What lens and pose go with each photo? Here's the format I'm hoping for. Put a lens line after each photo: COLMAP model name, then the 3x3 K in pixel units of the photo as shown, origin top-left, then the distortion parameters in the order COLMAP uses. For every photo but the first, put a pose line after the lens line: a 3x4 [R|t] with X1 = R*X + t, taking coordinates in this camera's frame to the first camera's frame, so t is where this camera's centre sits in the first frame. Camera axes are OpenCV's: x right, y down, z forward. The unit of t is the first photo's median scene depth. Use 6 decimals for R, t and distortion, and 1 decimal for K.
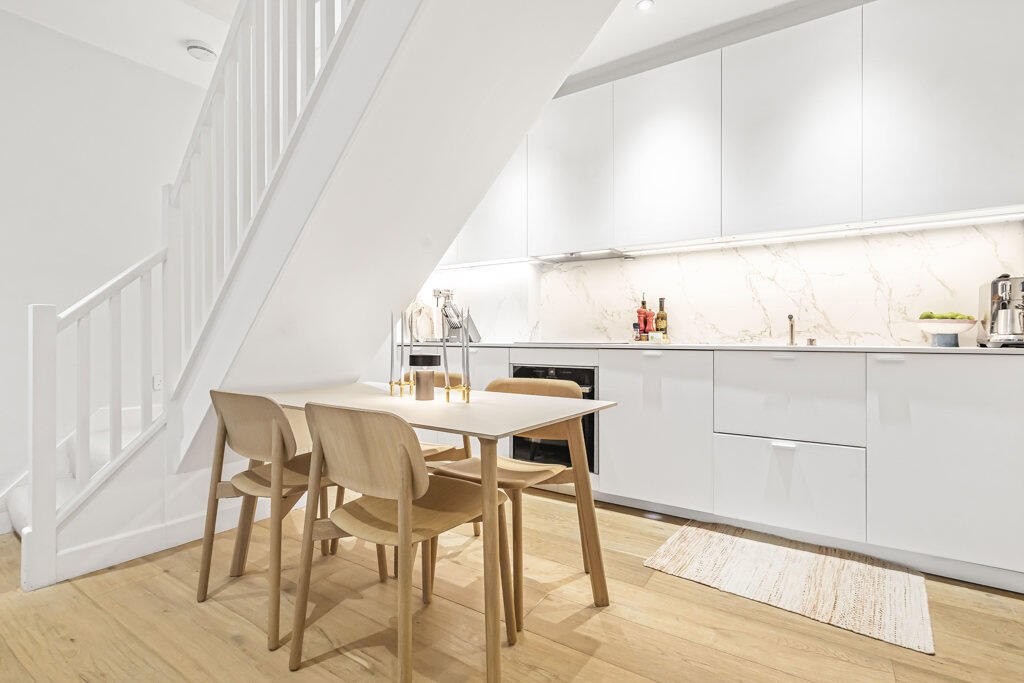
lens RADIAL K [[471.8, 0, 506.5], [0, 471.8, 335.1], [0, 0, 1]] dist [0.003414, -0.002037]
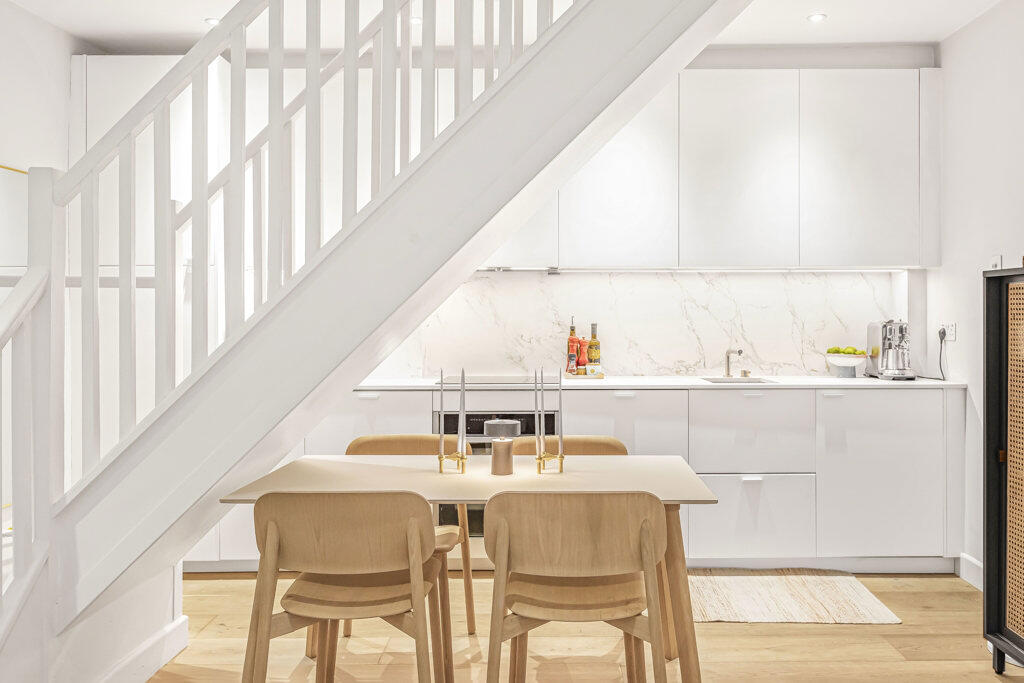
lens RADIAL K [[807.7, 0, 507.4], [0, 807.7, 315.3], [0, 0, 1]] dist [0.003684, -0.003775]
pose [[0.843847, -0.006551, 0.536544, -0.832264], [0.007188, 0.999974, 0.000904, -0.134900], [-0.536535, 0.003094, 0.843872, -0.221192]]
